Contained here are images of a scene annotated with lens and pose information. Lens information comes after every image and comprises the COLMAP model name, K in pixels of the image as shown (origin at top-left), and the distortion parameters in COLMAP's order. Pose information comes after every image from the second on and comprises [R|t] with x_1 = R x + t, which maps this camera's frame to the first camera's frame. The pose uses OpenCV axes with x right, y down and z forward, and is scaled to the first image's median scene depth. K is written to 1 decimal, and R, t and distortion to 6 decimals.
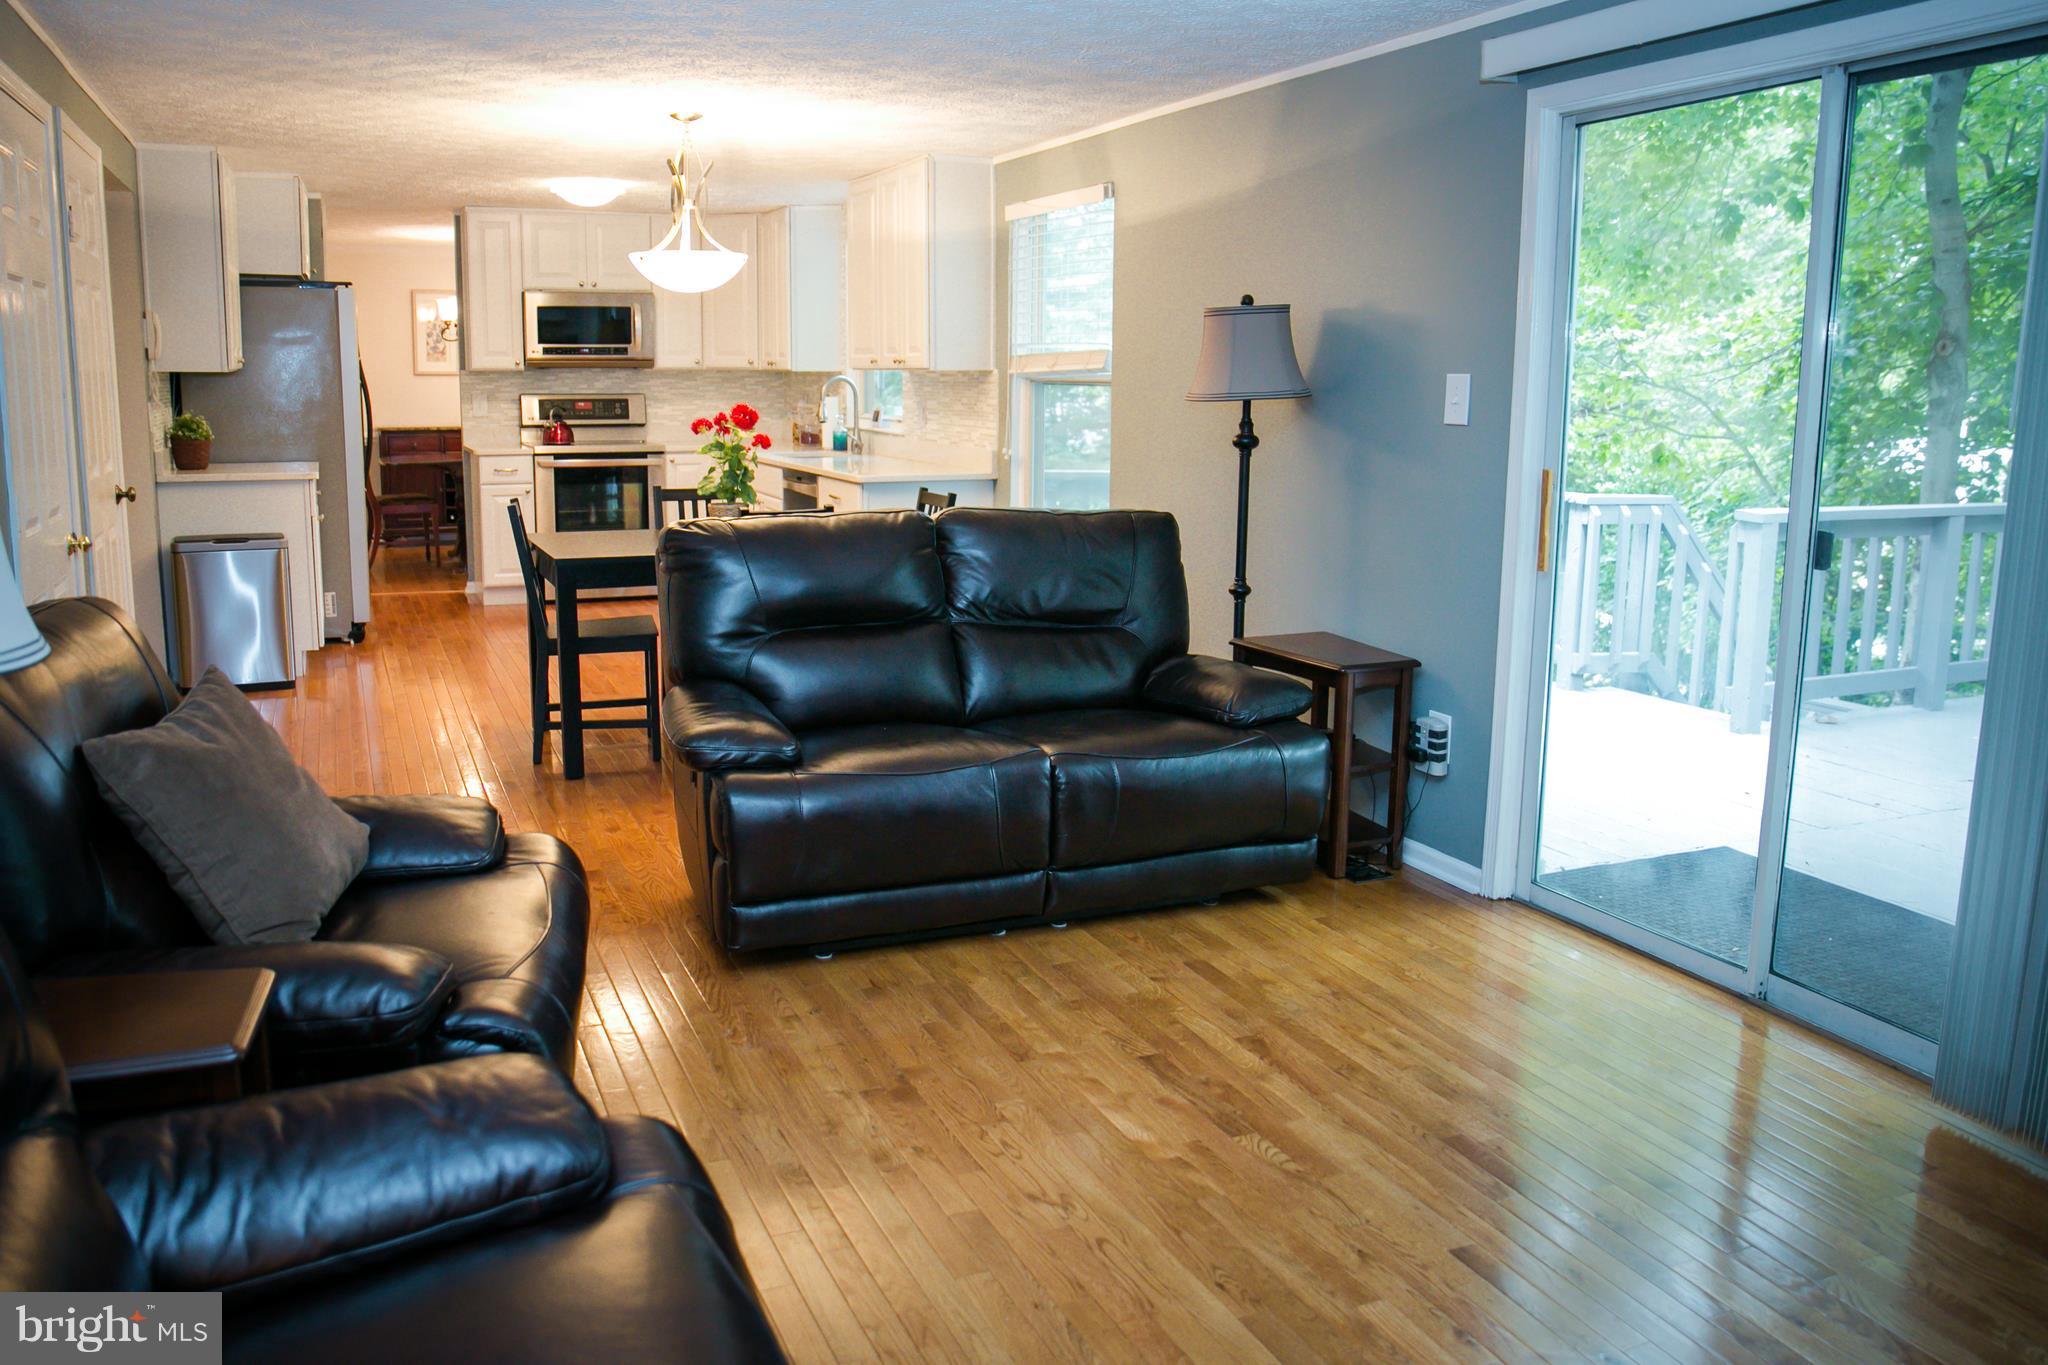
lens RADIAL K [[1515.7, 0, 943.8], [0, 1515.7, 628.7], [0, 0, 1]] dist [-0.064747, -0.000694]
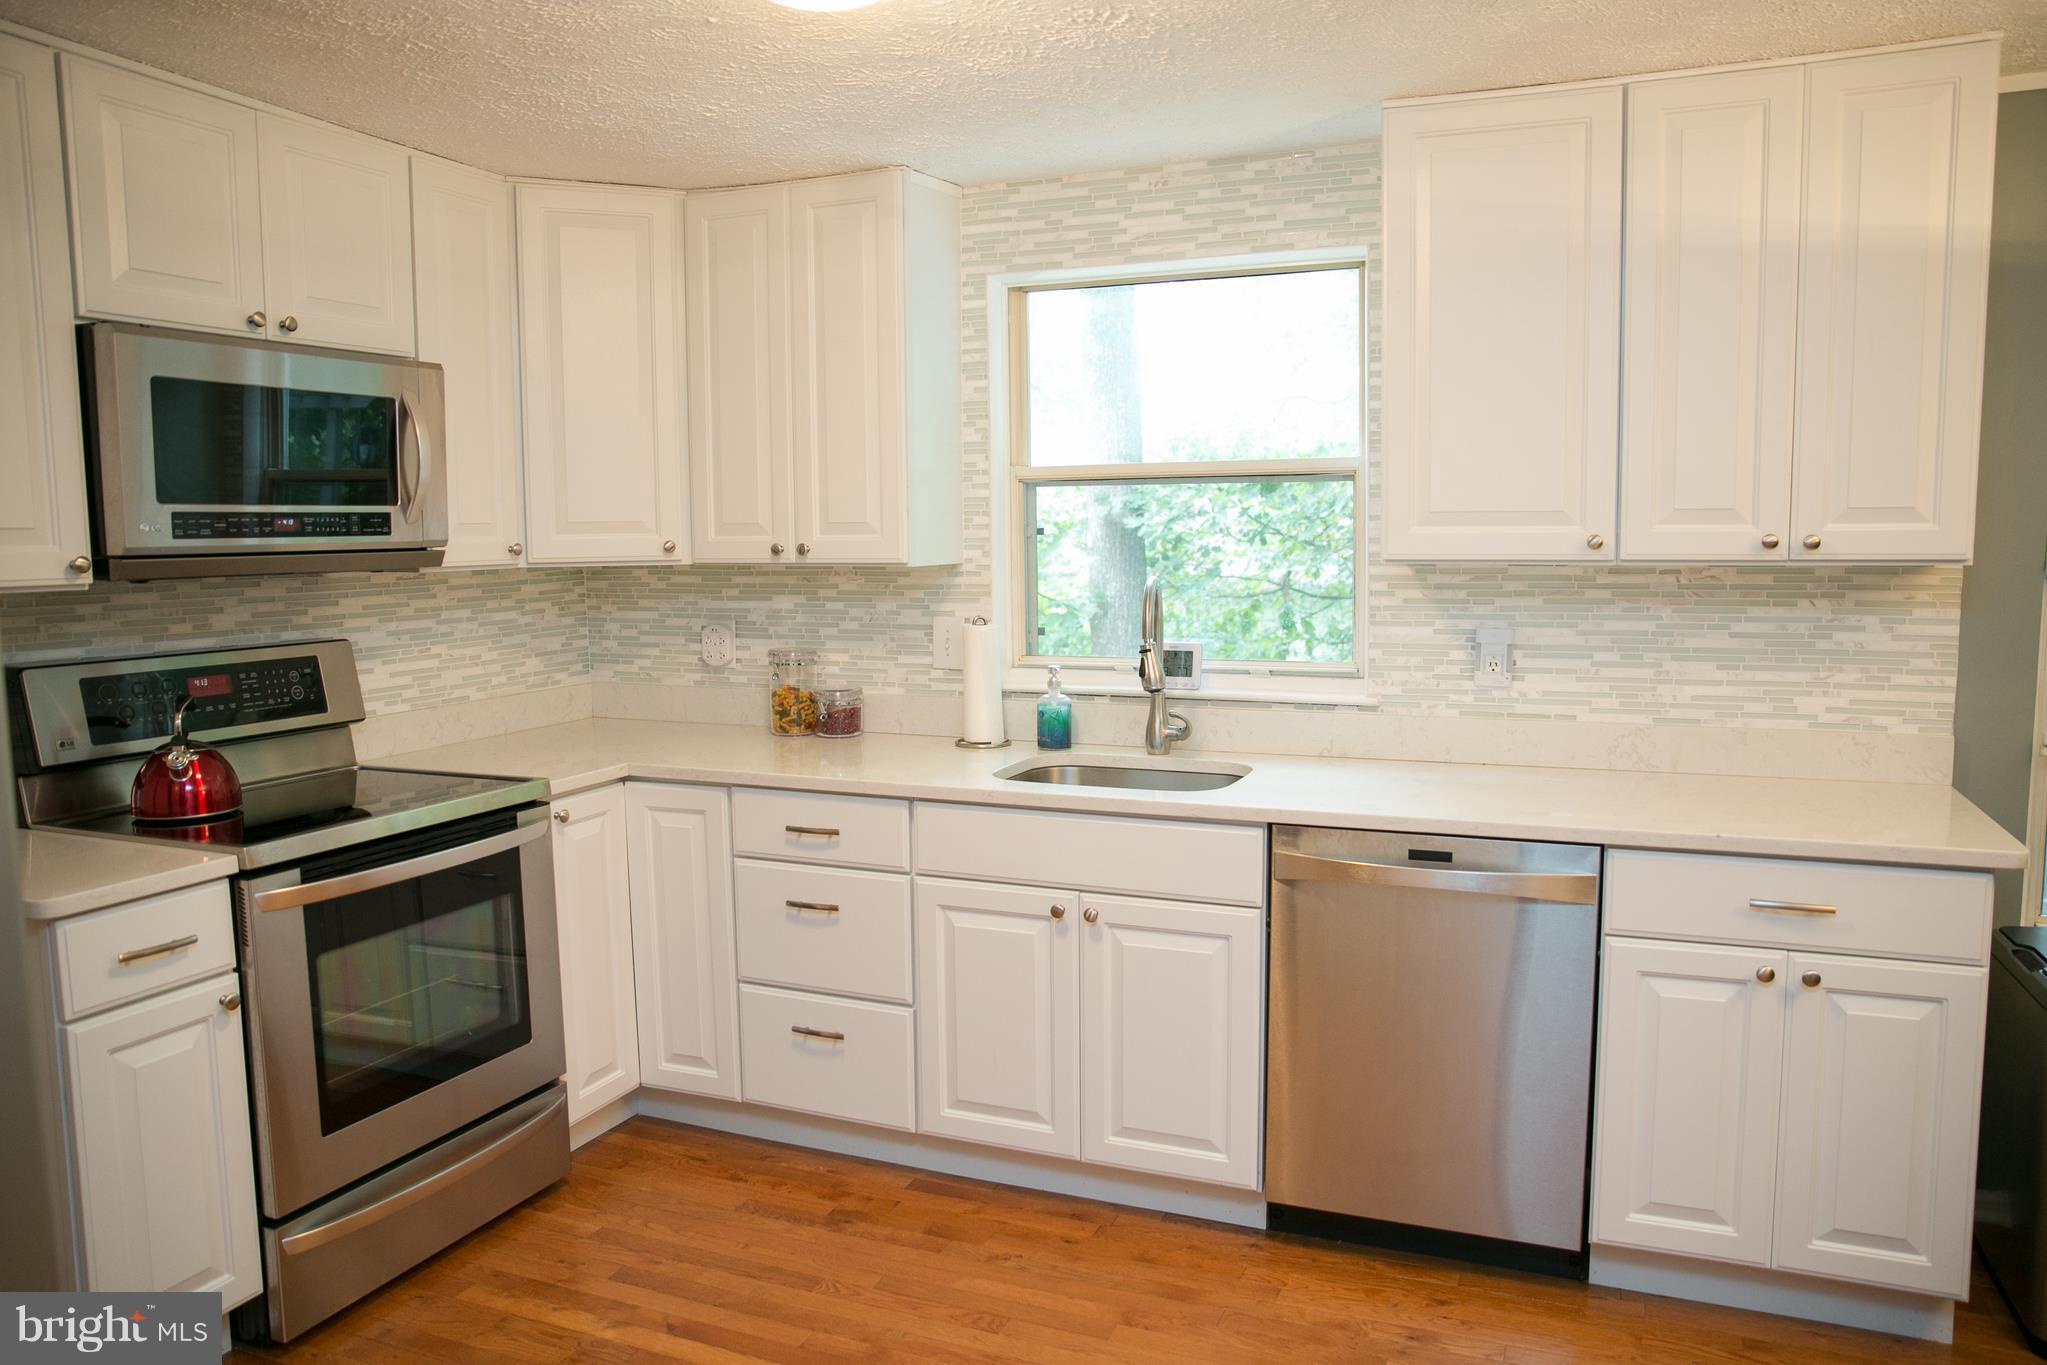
lens RADIAL K [[1444.7, 0, 1023.5], [0, 1444.7, 682.5], [0, 0, 1]] dist [-0.123682, 0.102647]
pose [[0.711870, -0.086124, 0.697011, -0.335379], [0.133484, 0.990954, -0.013885, -0.122893], [-0.689510, 0.102924, 0.716926, 0.664626]]
